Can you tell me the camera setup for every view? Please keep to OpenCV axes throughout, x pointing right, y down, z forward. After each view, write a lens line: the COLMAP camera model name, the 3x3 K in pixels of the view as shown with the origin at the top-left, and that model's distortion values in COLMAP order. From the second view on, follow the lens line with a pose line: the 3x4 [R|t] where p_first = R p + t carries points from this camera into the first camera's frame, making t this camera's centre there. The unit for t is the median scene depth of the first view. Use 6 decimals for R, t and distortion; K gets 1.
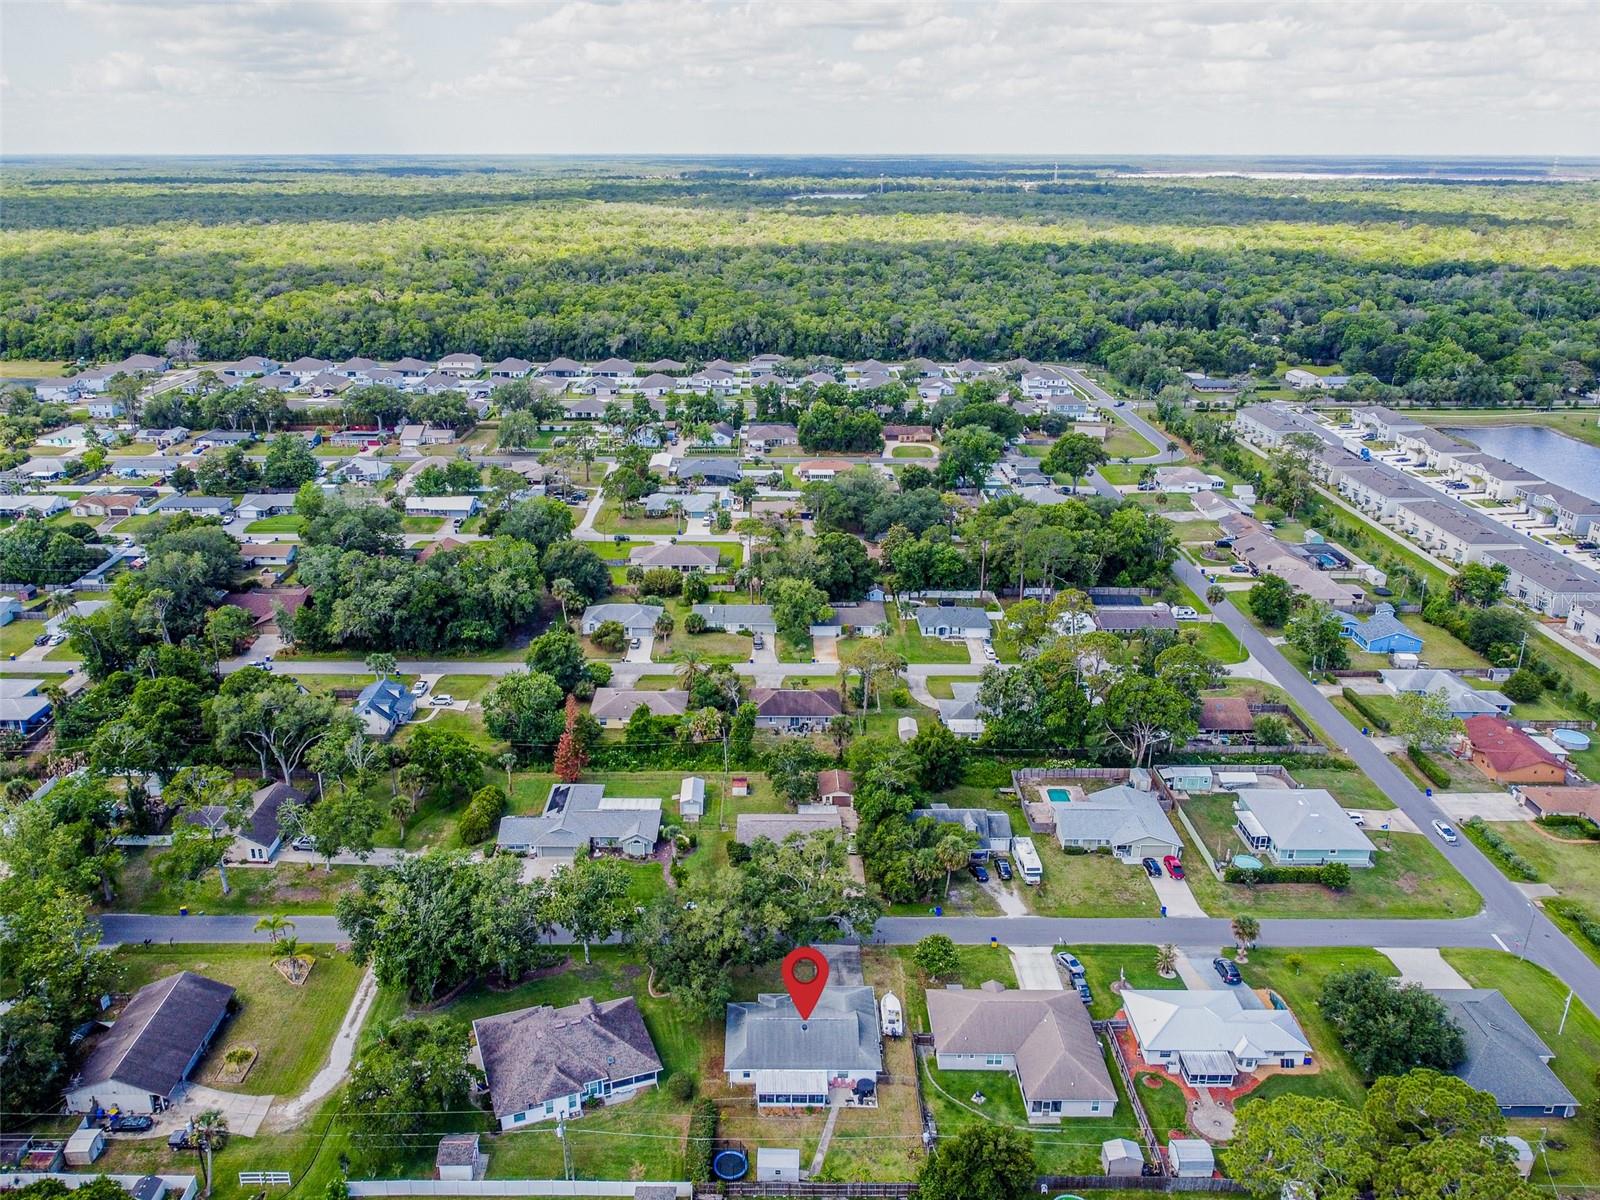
lens RADIAL K [[1246.7, 0, 771.7], [0, 1246.7, 596.9], [0, 0, 1]] dist [-0.006934, -0.003028]
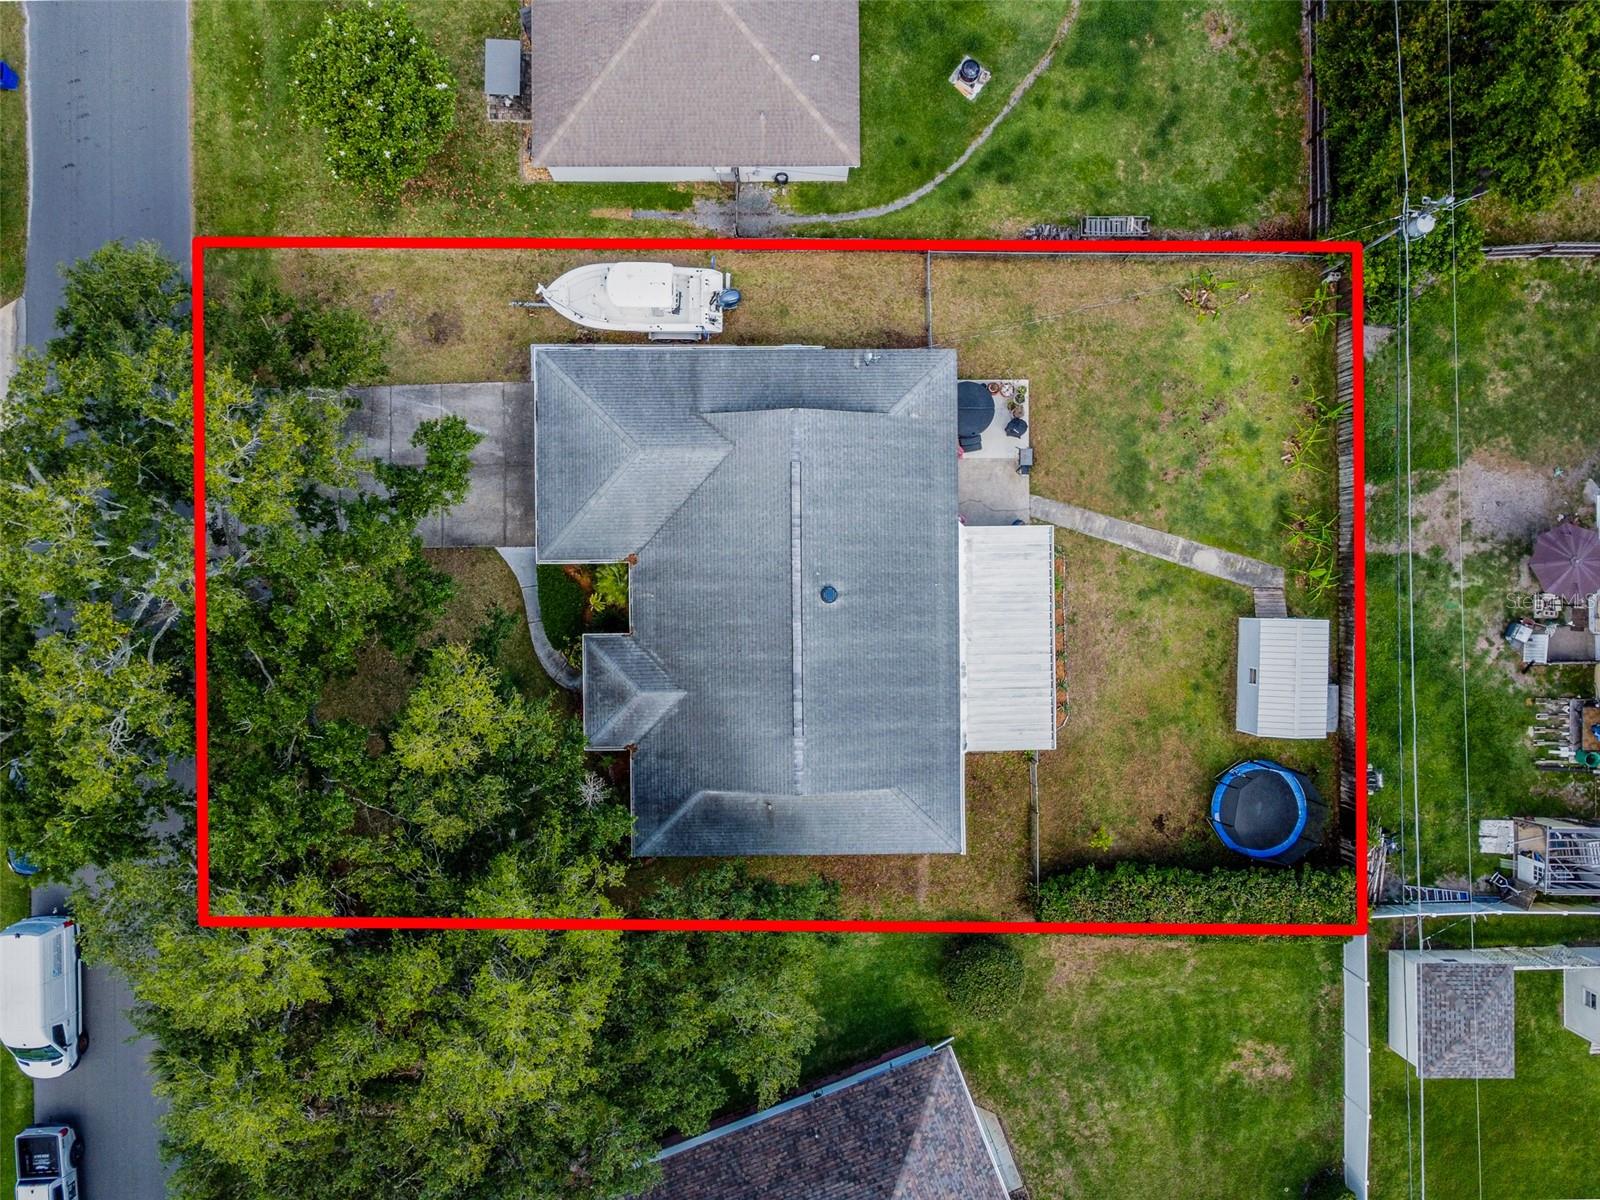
lens RADIAL K [[1218.9, 0, 800.0], [0, 1218.9, 600.0], [0, 0, 1]] dist [-0.002773, 0.003475]
pose [[-0.007443, -0.999961, -0.004780, 0.027181], [0.334506, -0.006995, 0.942368, 0.077082], [-0.942364, 0.005415, 0.334545, 0.924500]]
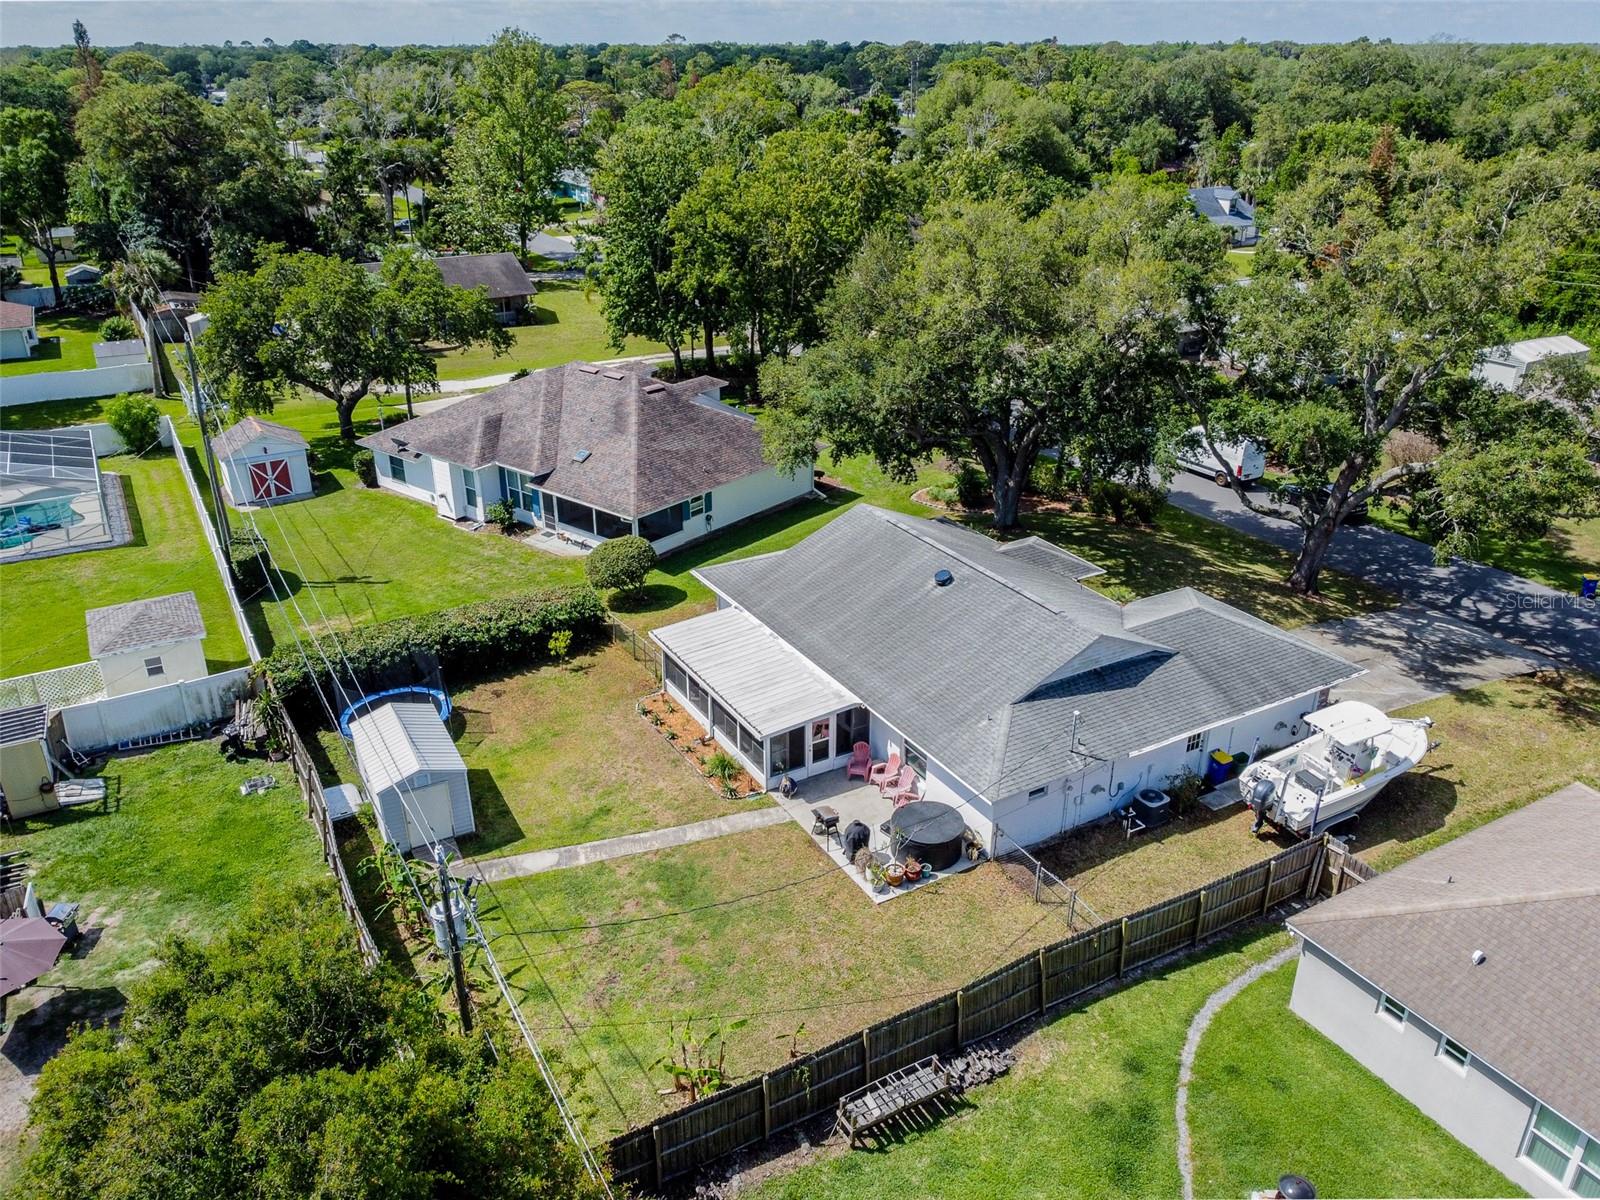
lens RADIAL K [[1218.9, 0, 800.0], [0, 1218.9, 600.0], [0, 0, 1]] dist [-0.002773, 0.003475]
pose [[0.499771, 0.348852, -0.792800, 0.233661], [-0.295466, 0.929069, 0.222556, 0.302665], [0.814204, 0.123019, 0.567395, 0.829939]]
